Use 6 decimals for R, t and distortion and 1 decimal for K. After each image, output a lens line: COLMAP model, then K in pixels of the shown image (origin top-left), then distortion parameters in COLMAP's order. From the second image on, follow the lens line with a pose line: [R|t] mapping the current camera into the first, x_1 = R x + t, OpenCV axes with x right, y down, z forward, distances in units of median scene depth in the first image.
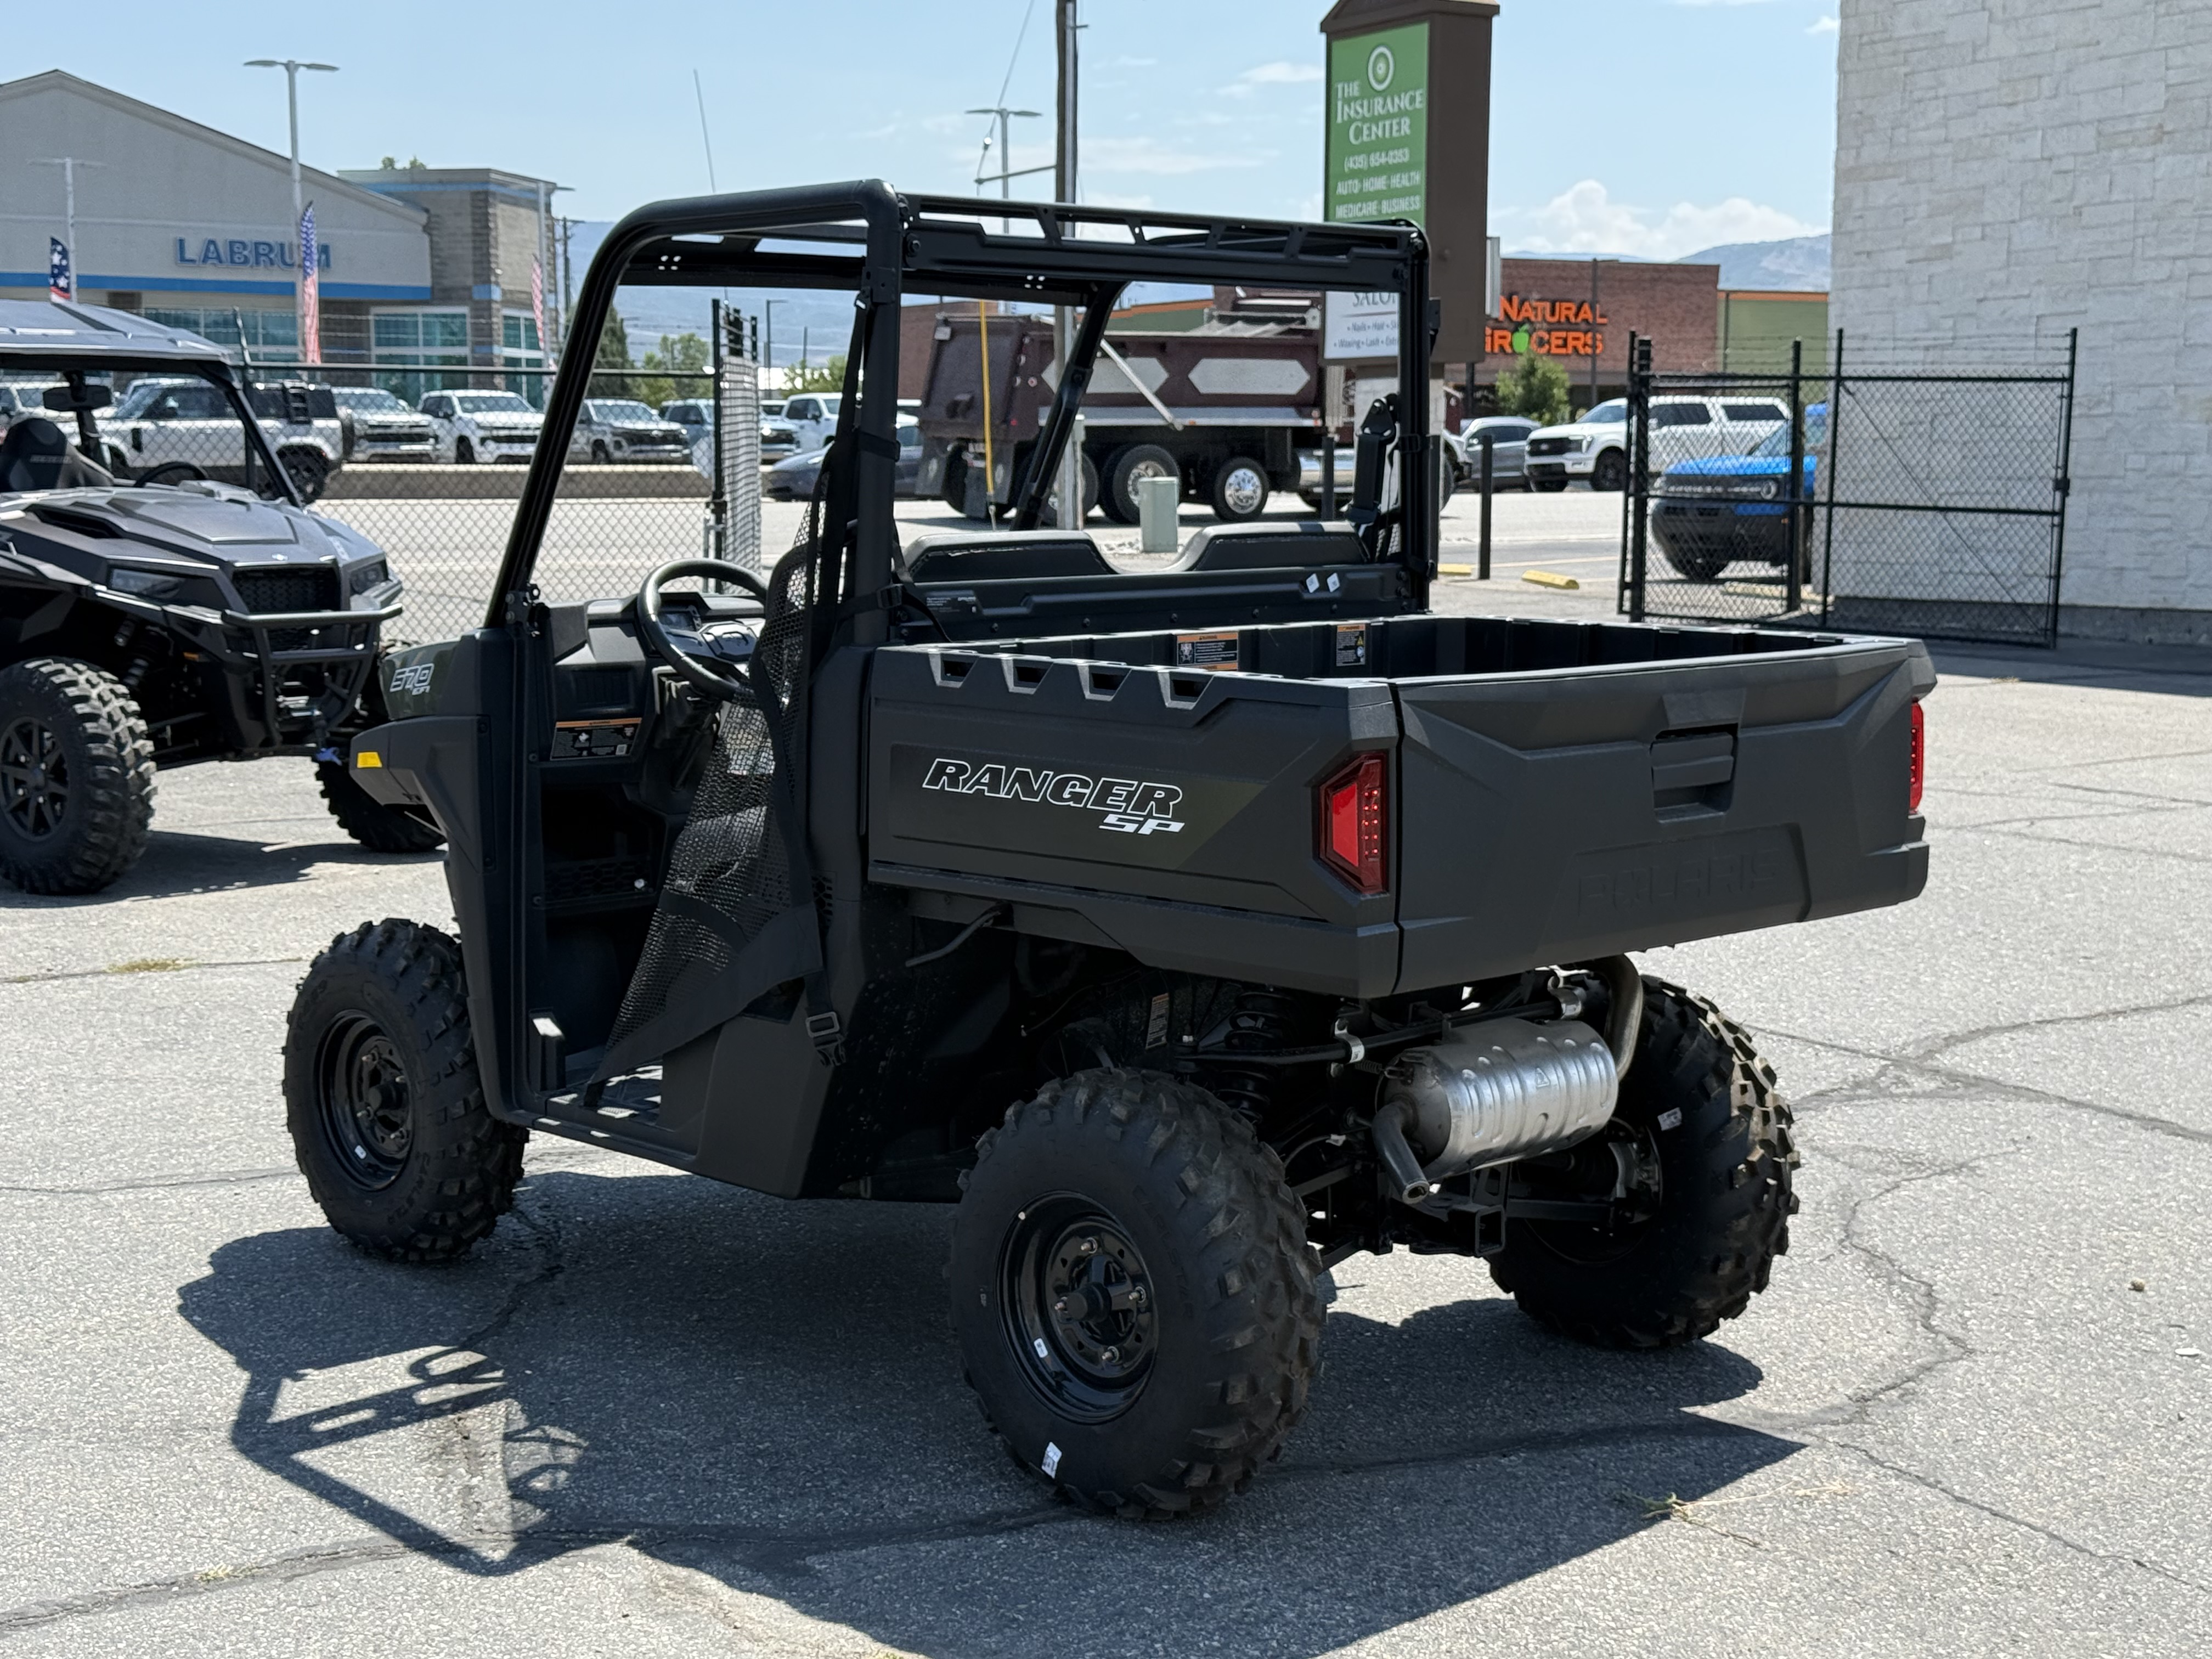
lens RADIAL K [[3224.1, 0, 1108.0], [0, 3224.1, 845.5], [0, 0, 1]] dist [0.127038, 0.000000]
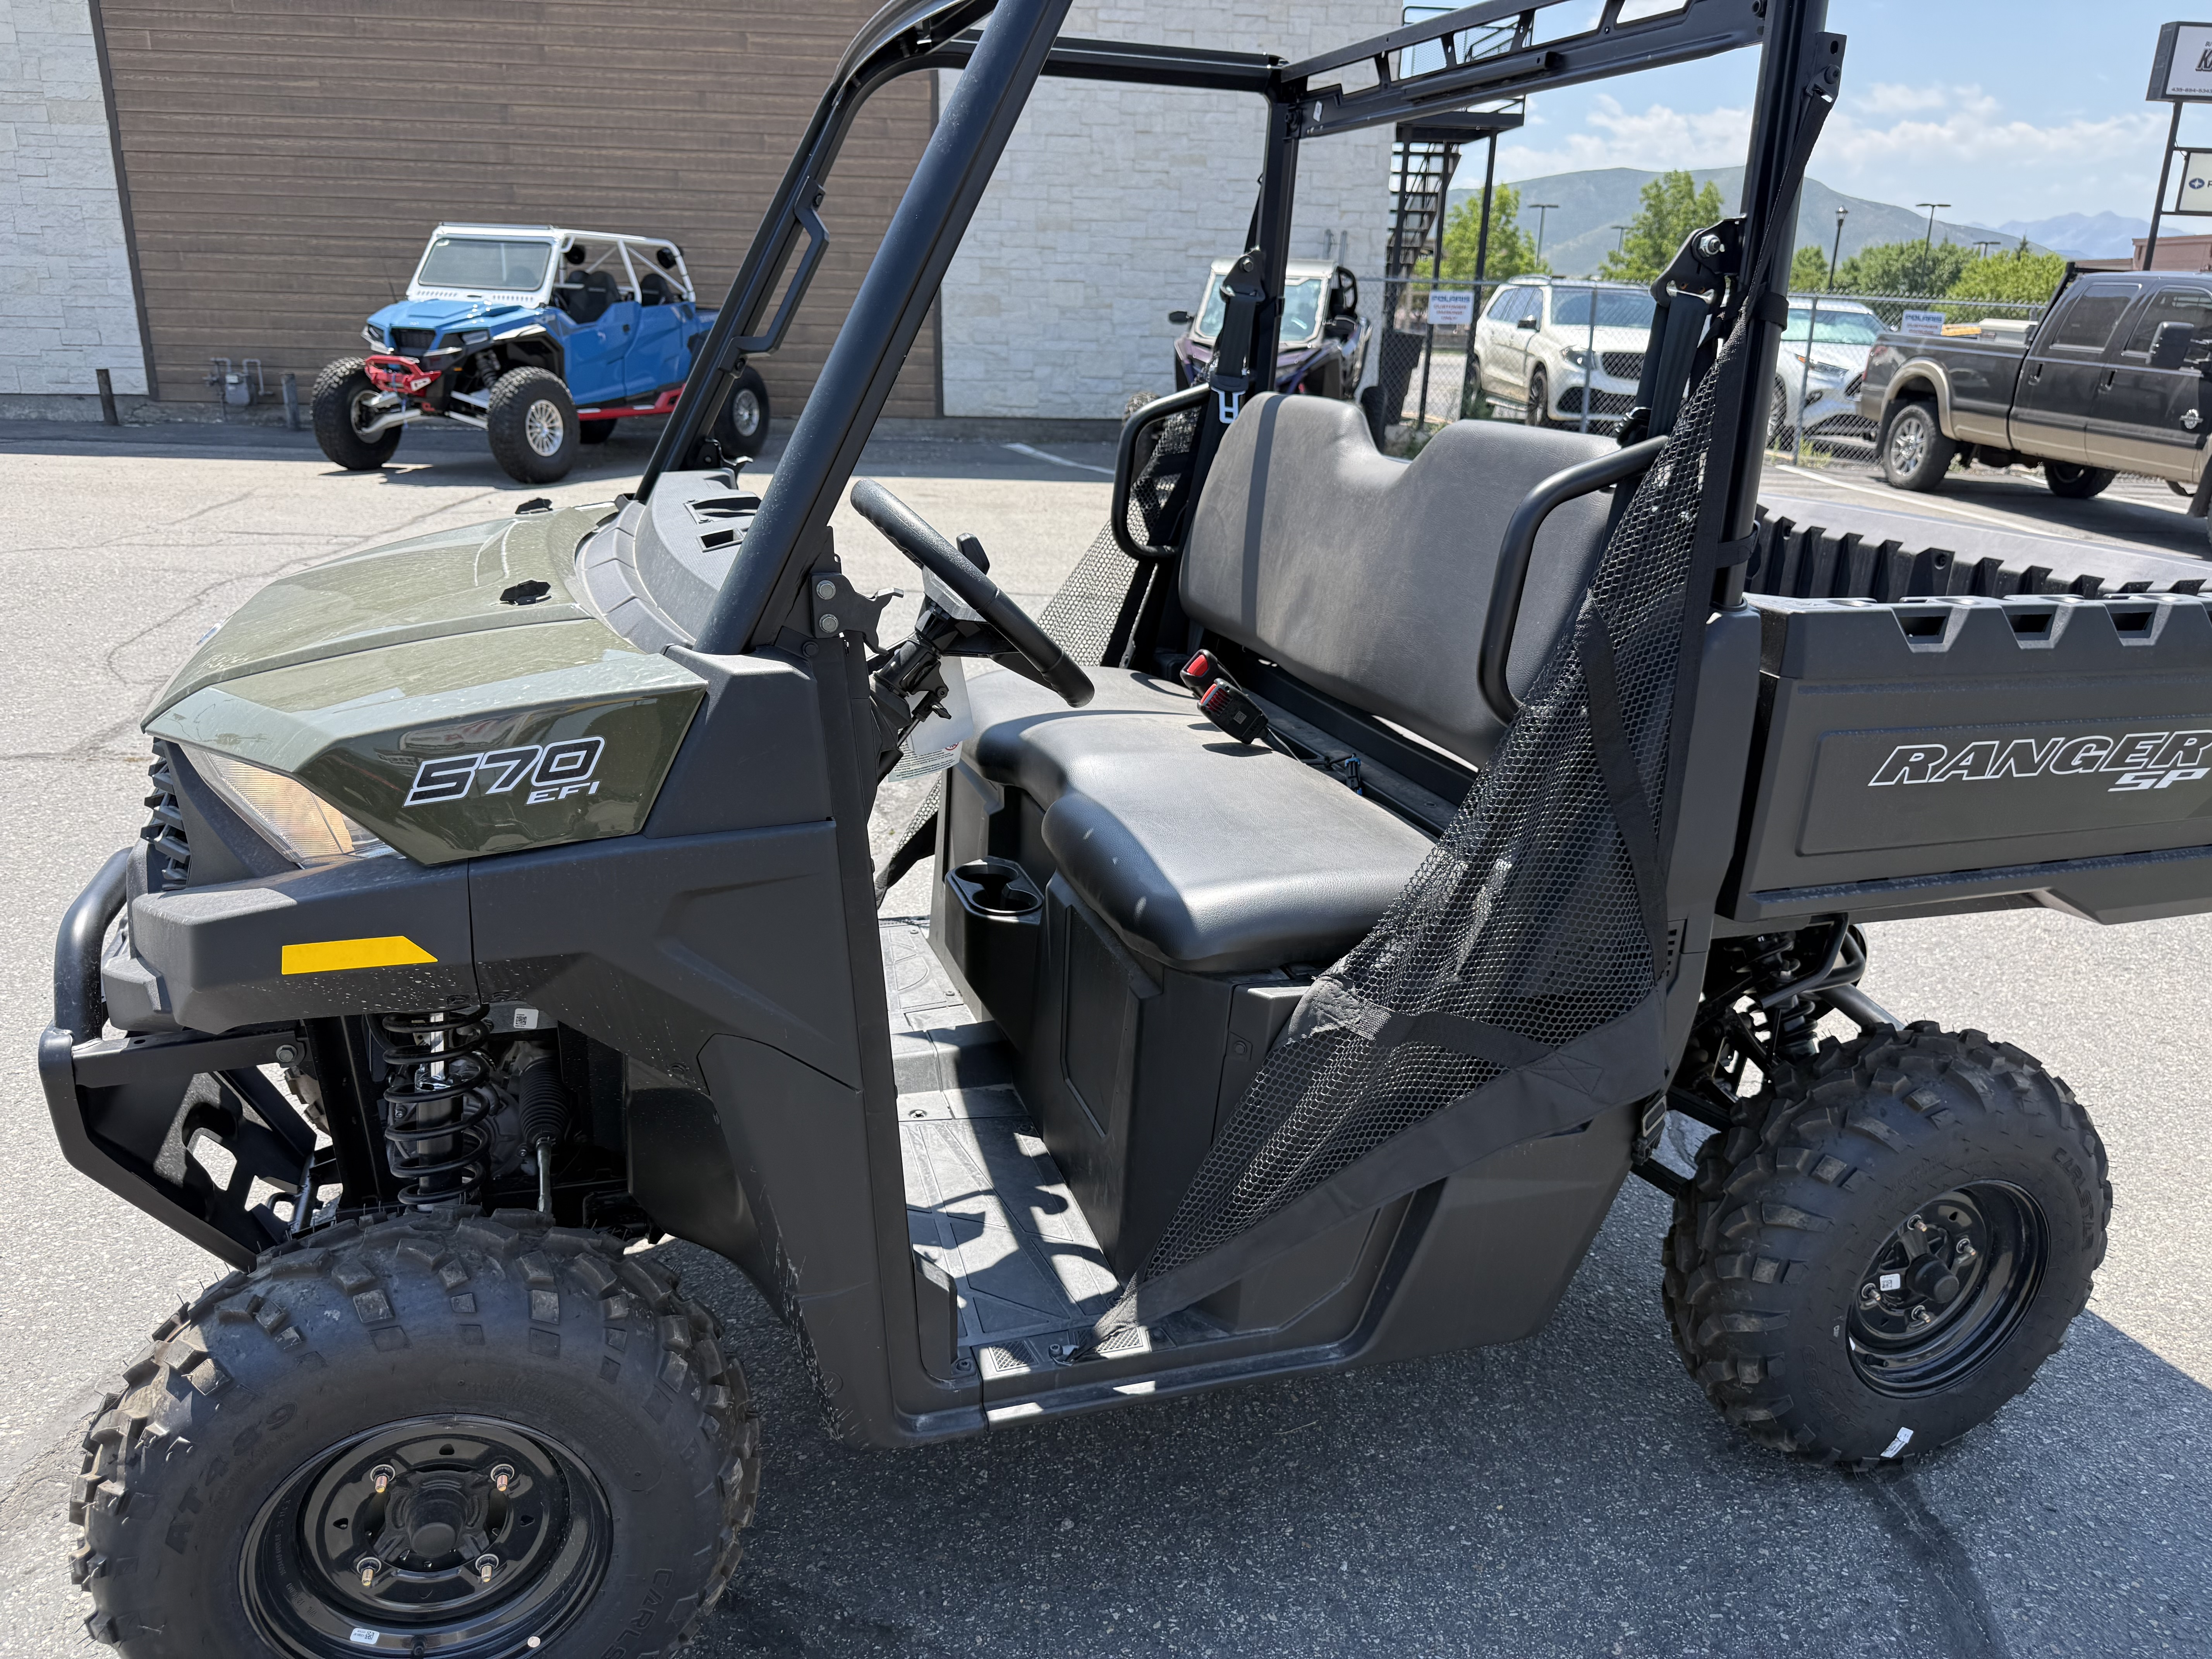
lens RADIAL K [[1582.4, 0, 1109.0], [0, 1582.4, 838.6], [0, 0, 1]] dist [0.024748, -0.037374]
pose [[0.452748, -0.268083, 0.850383, -0.415385], [0.078981, 0.962039, 0.261233, -0.106679], [-0.888134, -0.051108, 0.456735, 0.883972]]
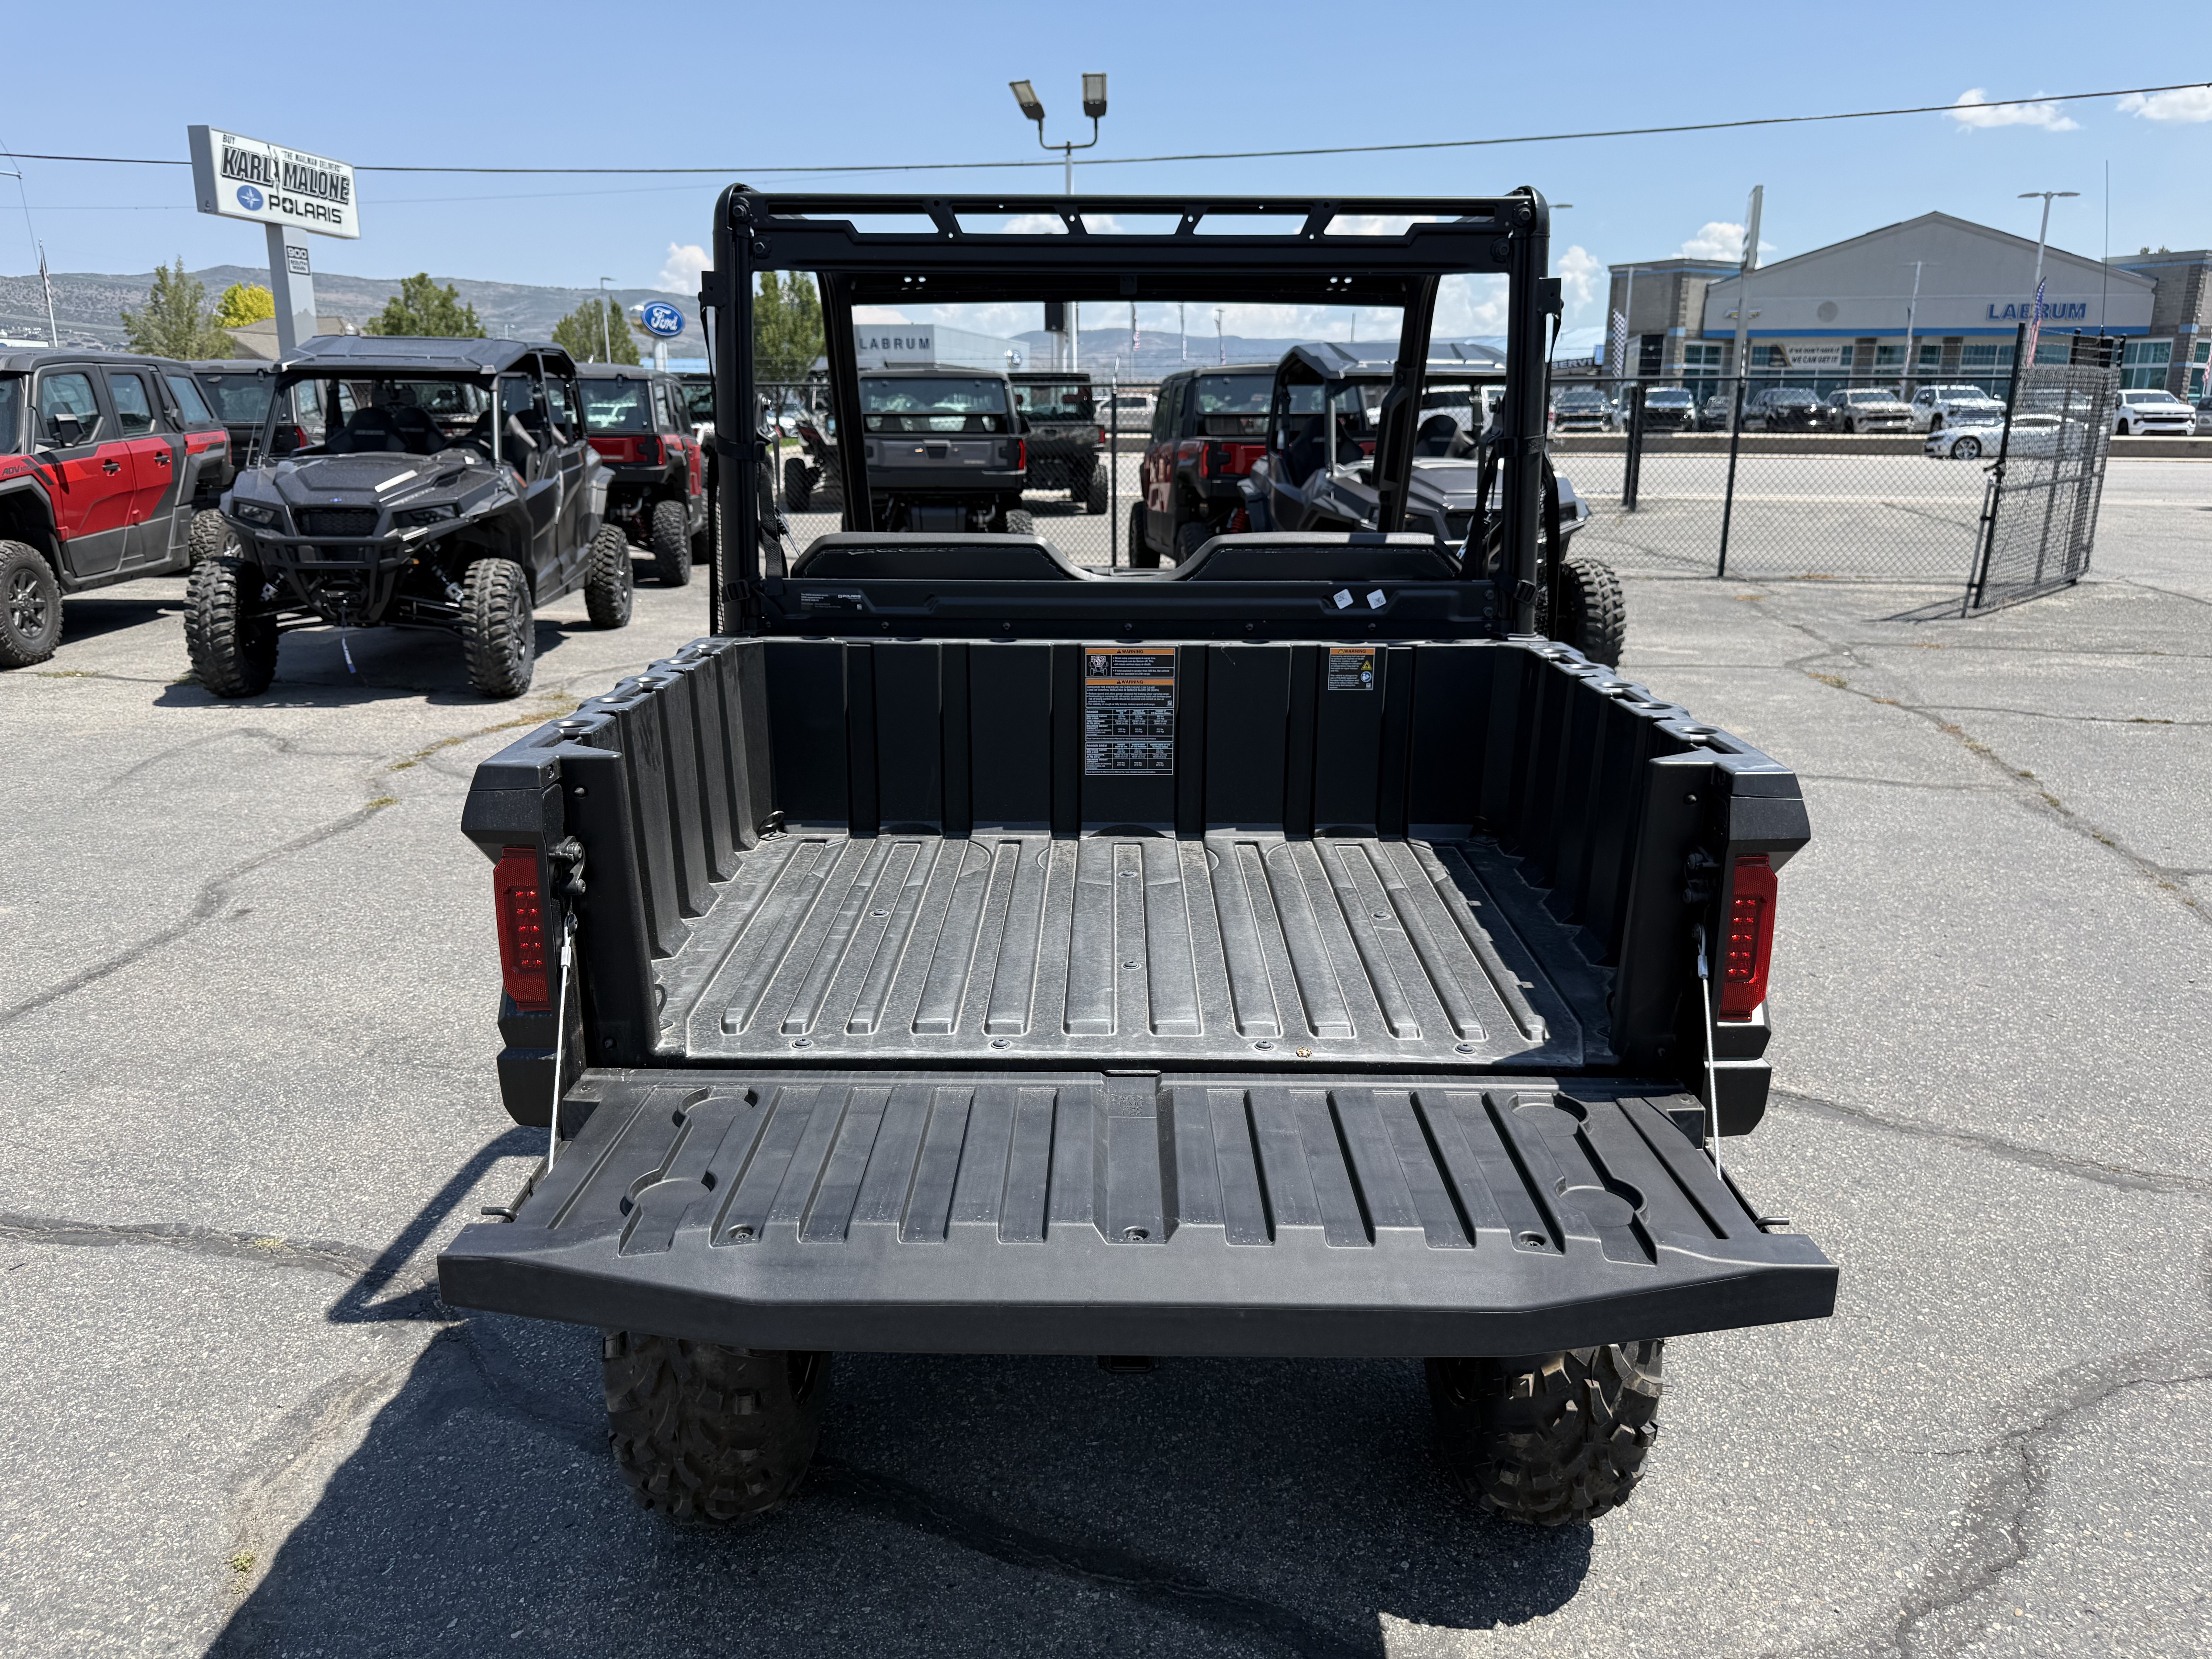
lens RADIAL K [[1582.4, 0, 1103.3], [0, 1582.4, 839.1], [0, 0, 1]] dist [0.024748, -0.037374]
pose [[0.699138, 0.185262, -0.690568, 0.368488], [-0.090922, 0.981043, 0.171139, -0.089751], [0.709182, -0.056862, 0.702729, 0.652567]]
